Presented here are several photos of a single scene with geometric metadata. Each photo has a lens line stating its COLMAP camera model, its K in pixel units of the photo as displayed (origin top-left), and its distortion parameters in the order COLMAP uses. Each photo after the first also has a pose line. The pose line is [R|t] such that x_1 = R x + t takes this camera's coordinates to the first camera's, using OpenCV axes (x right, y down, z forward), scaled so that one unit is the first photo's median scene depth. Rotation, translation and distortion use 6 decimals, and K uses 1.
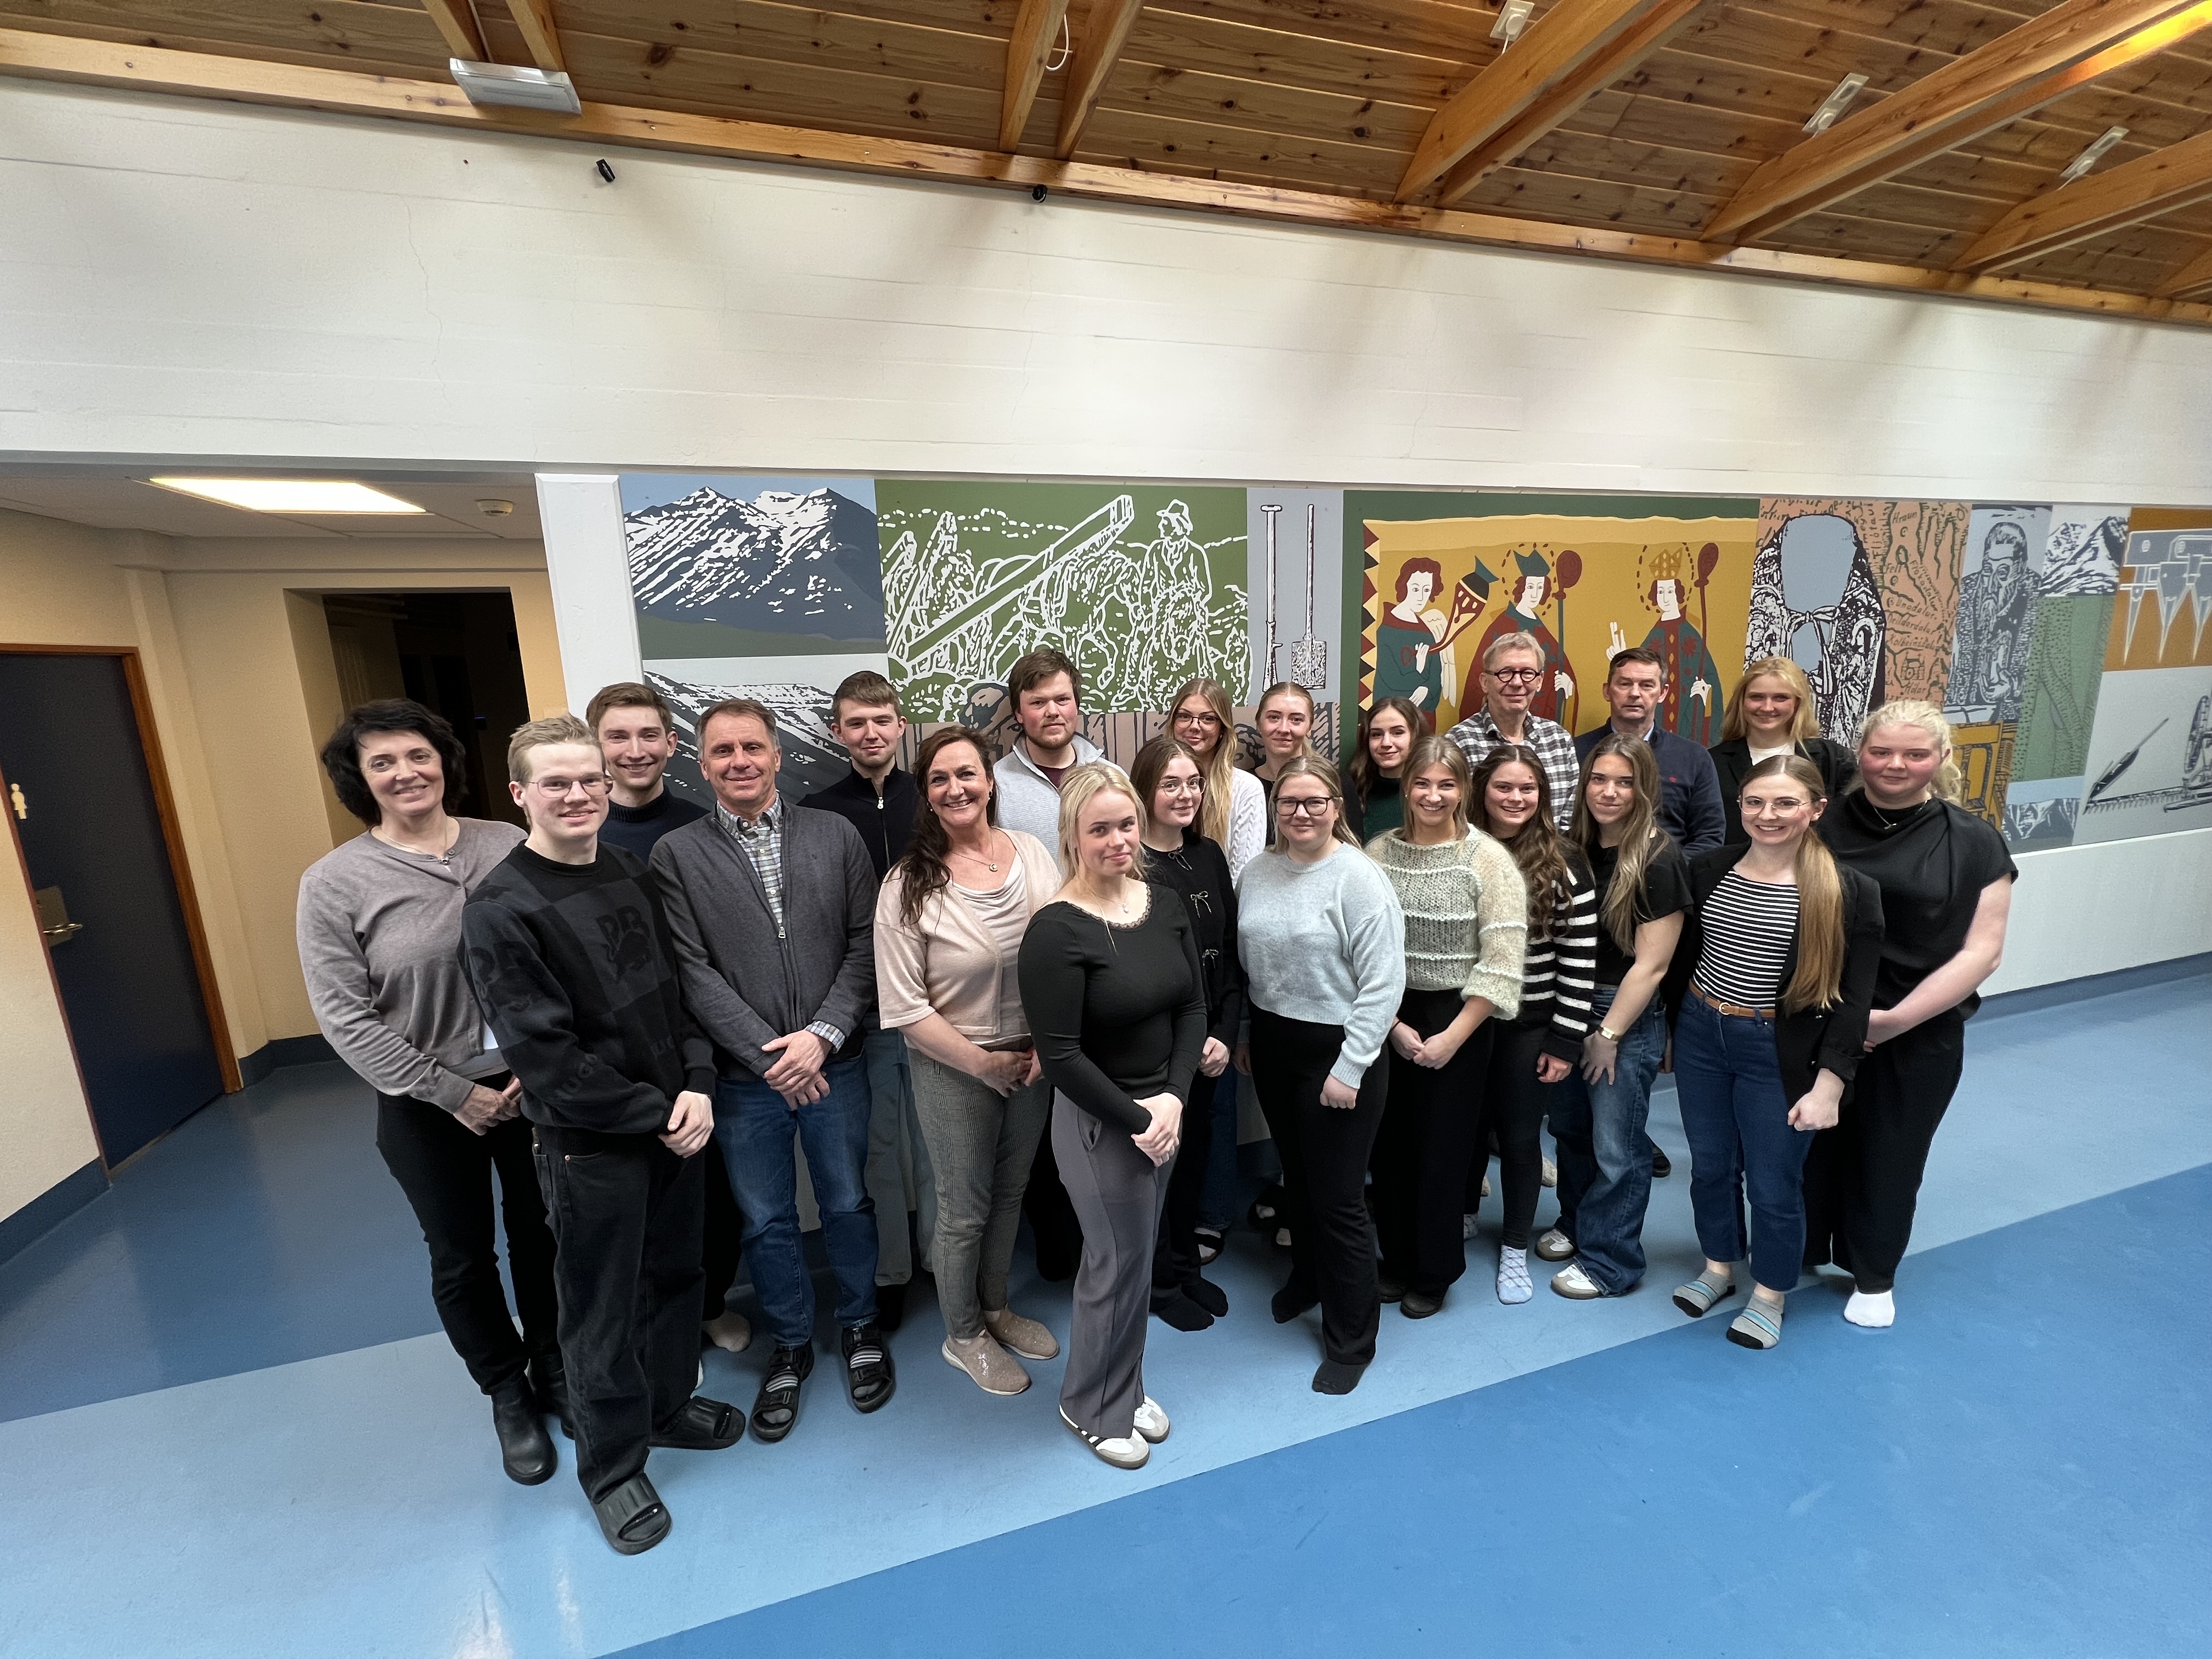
lens RADIAL K [[896.8, 0, 1106.0], [0, 896.8, 829.5], [0, 0, 1]] dist [-0.000062, -0.000207]
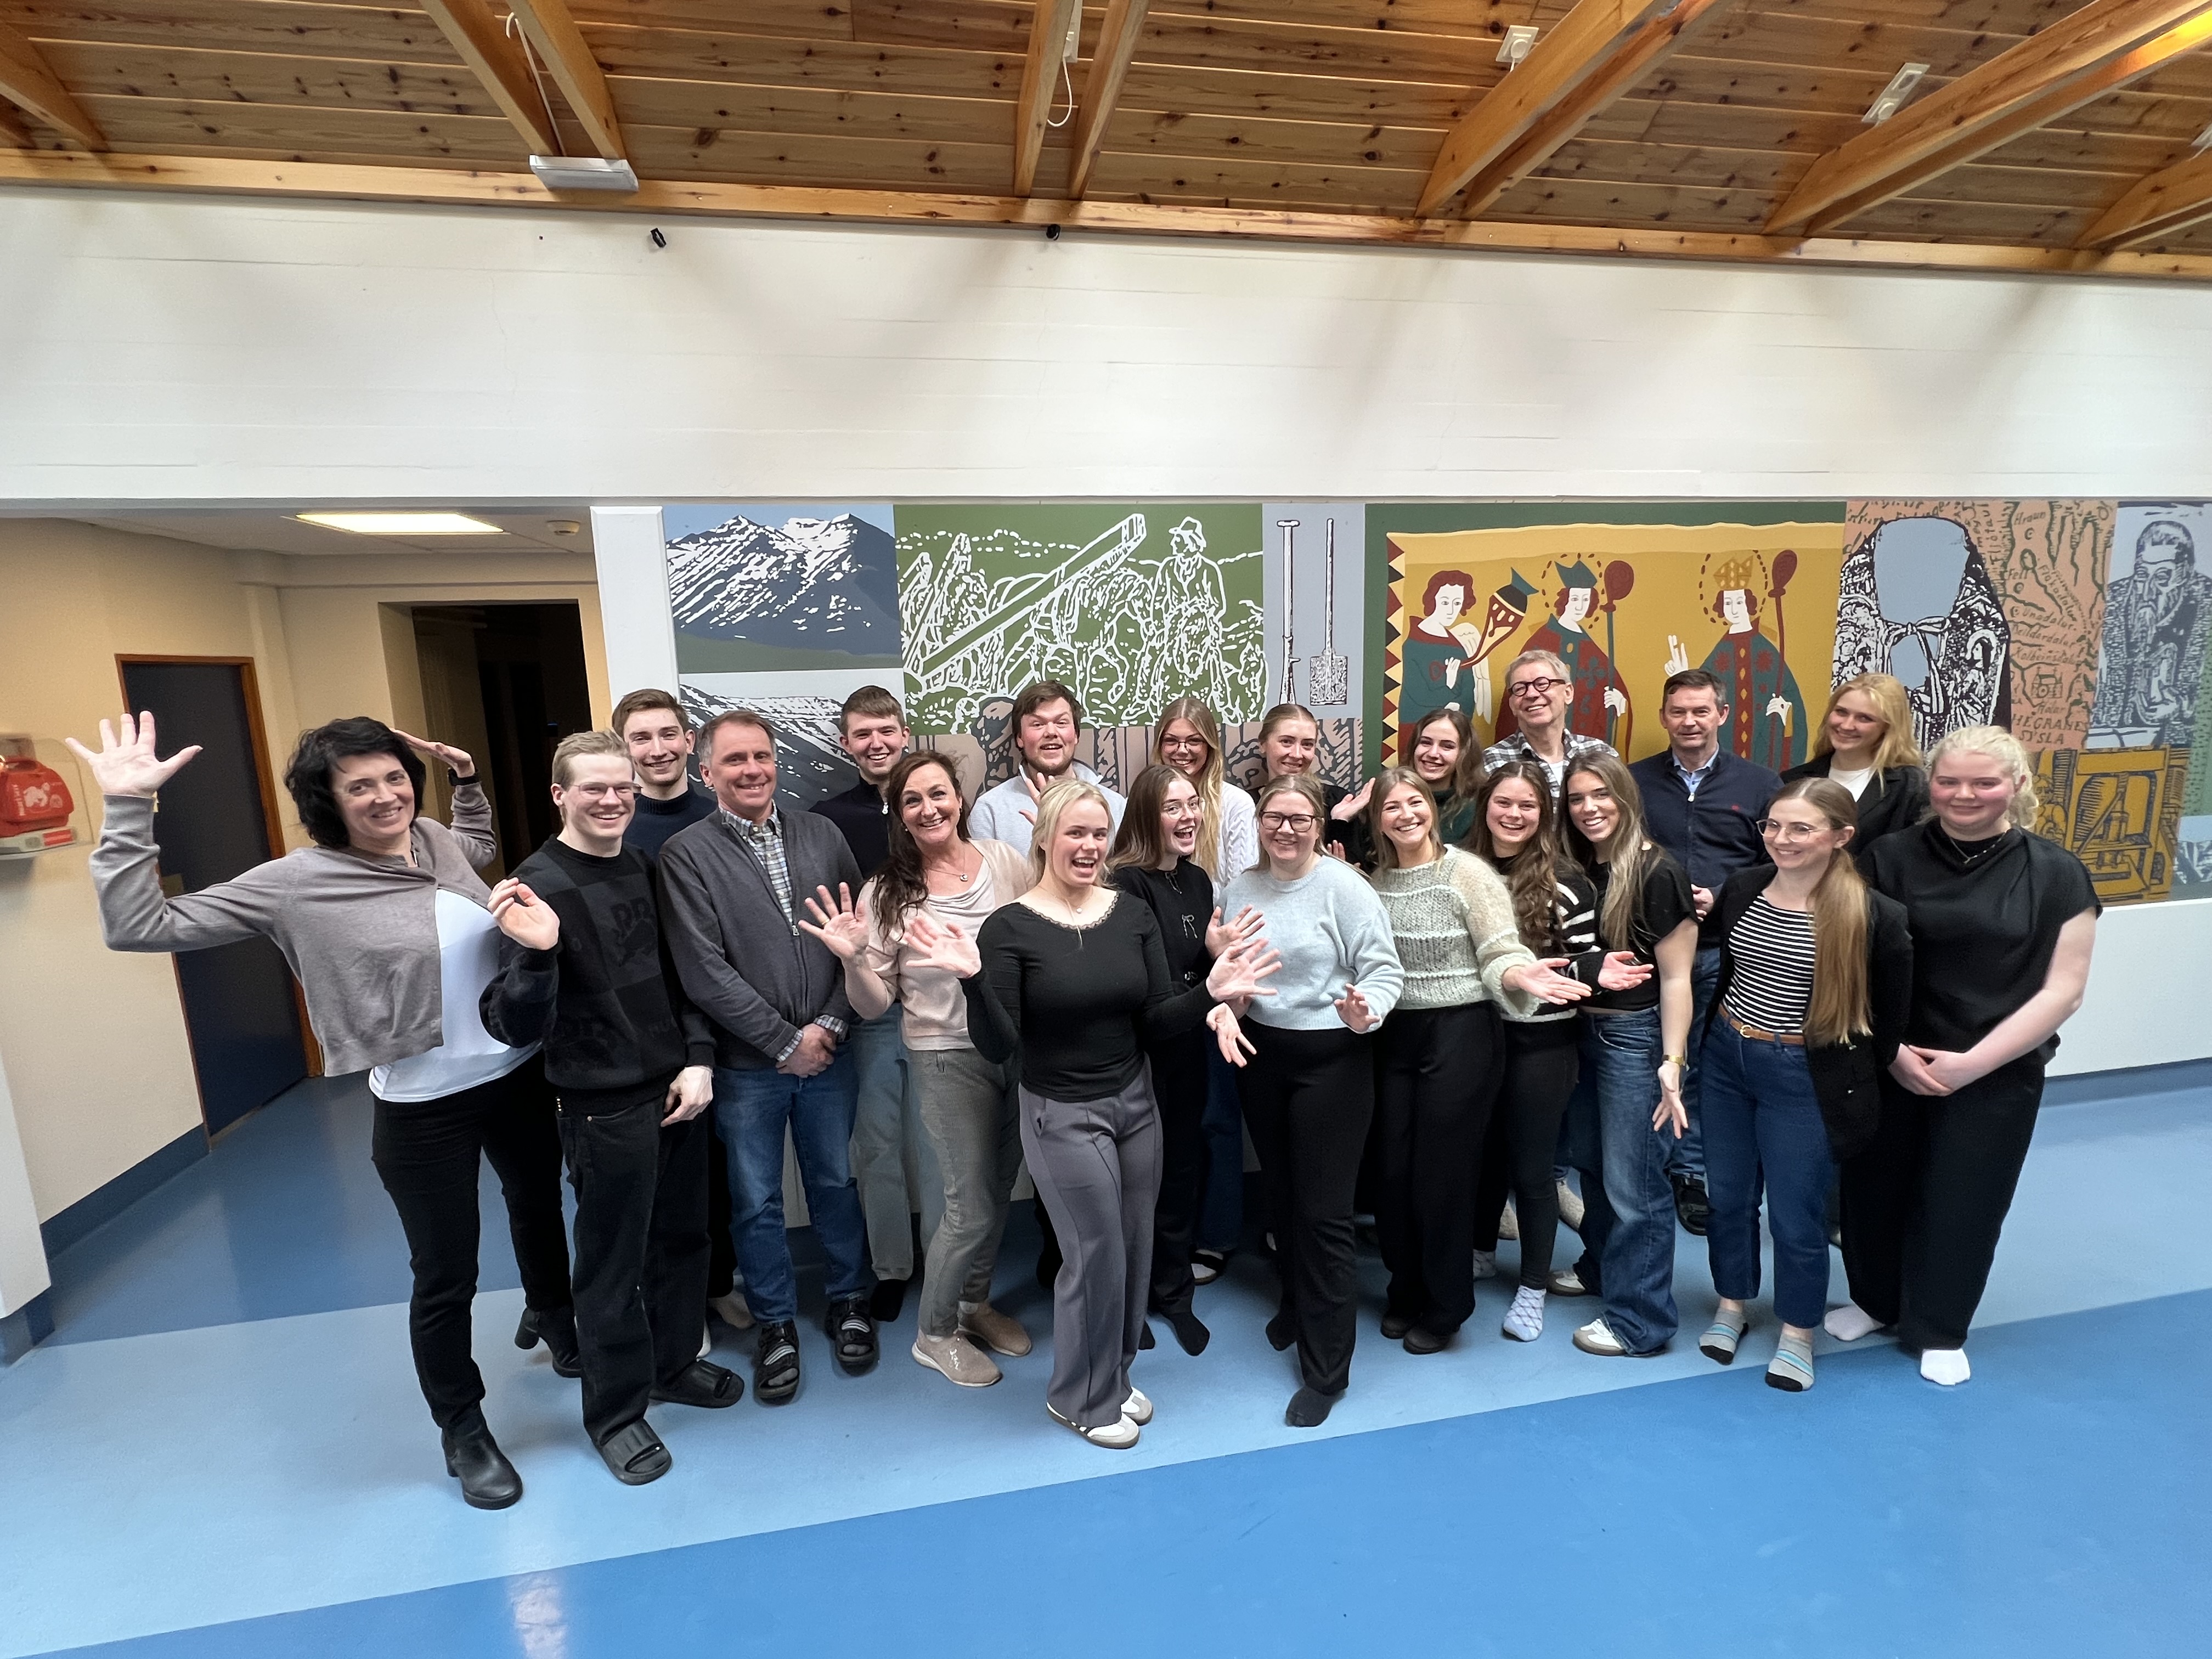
lens RADIAL K [[1010.0, 0, 1106.0], [0, 1010.0, 829.5], [0, 0, 1]] dist [-0.000575, 0.000457]
pose [[0.993385, 0.021884, -0.112726, 0.120553], [-0.024575, 0.999444, -0.022541, 0.011973], [0.112170, 0.025162, 0.993370, -0.131546]]
